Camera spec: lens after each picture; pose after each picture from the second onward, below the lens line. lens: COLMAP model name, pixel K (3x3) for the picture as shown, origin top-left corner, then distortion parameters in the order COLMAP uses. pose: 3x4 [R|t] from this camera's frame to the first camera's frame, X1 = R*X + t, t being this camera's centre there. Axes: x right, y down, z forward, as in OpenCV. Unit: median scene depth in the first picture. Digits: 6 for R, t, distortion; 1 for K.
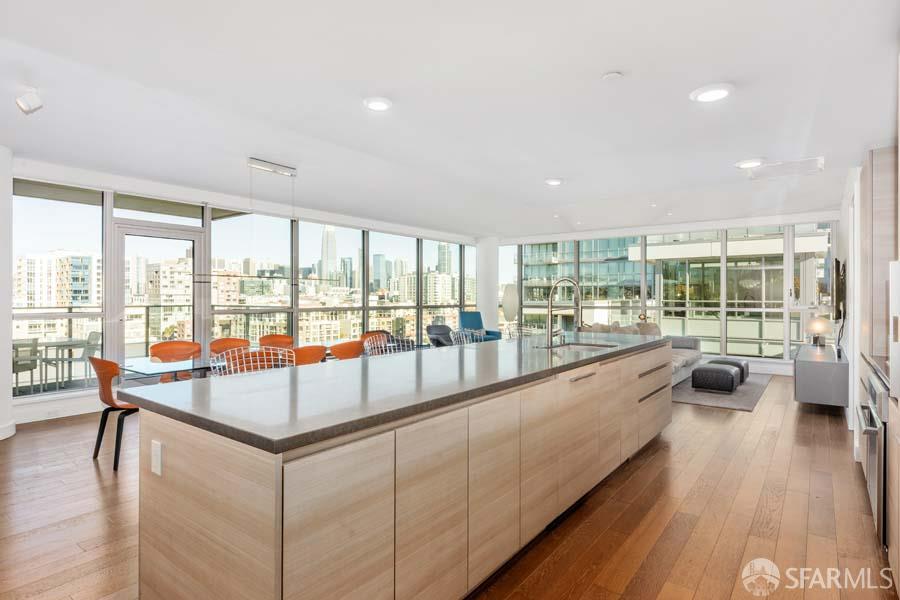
lens RADIAL K [[491.4, 0, 455.0], [0, 491.4, 294.0], [0, 0, 1]] dist [0.029475, -0.001822]
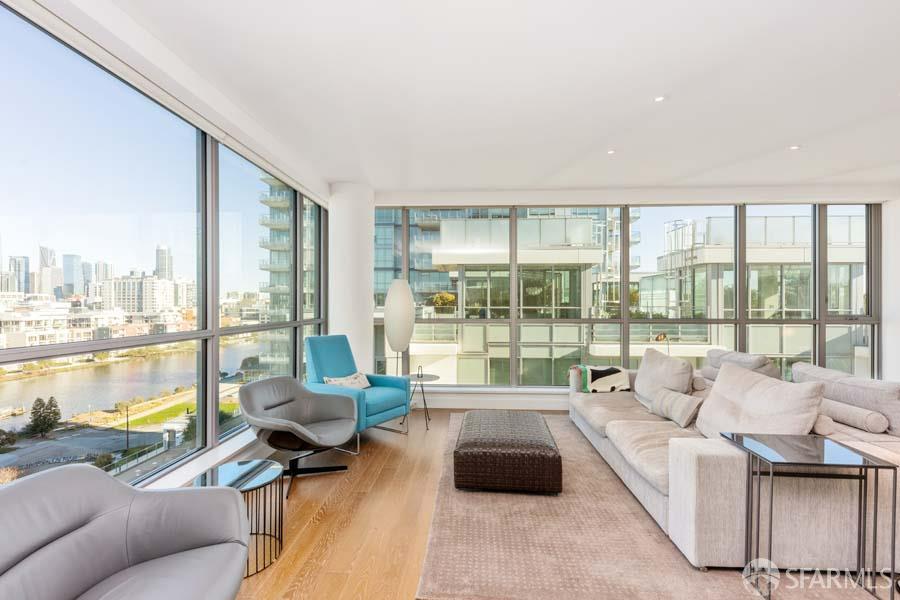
lens RADIAL K [[408.5, 0, 455.2], [0, 408.5, 303.2], [0, 0, 1]] dist [0.000718, -0.000956]
pose [[0.825439, -0.000306, 0.564492, -0.045467], [-0.002463, 0.999988, 0.004145, 0.001671], [-0.564486, -0.004812, 0.825428, 0.327786]]
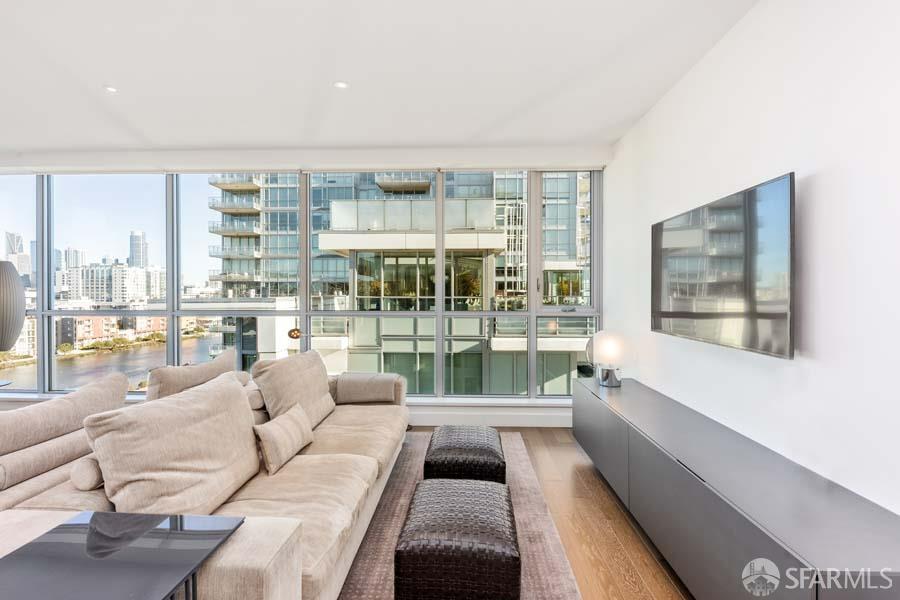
lens RADIAL K [[427.3, 0, 455.4], [0, 427.3, 298.1], [0, 0, 1]] dist [0.002577, 0.000289]
pose [[0.821360, -0.007266, 0.570363, 0.122260], [-0.002867, 0.999854, 0.016867, 0.001623], [-0.570403, -0.015489, 0.821219, 0.256164]]
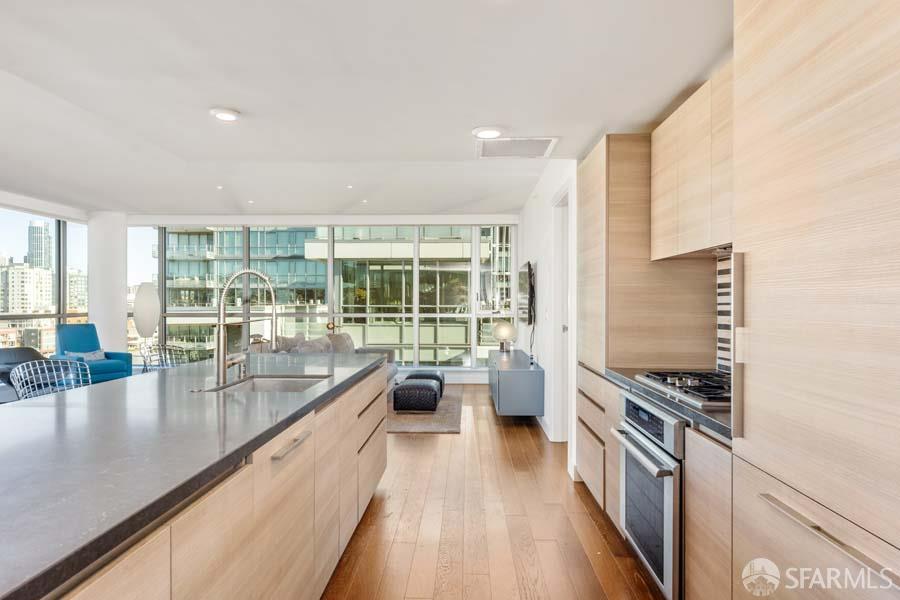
lens RADIAL K [[564.2, 0, 457.6], [0, 564.2, 301.5], [0, 0, 1]] dist [0.002699, 0.000188]
pose [[0.817140, -0.000224, 0.576439, 0.006539], [-0.002983, 0.999985, 0.004616, 0.000425], [-0.576431, -0.005491, 0.817127, 0.053536]]
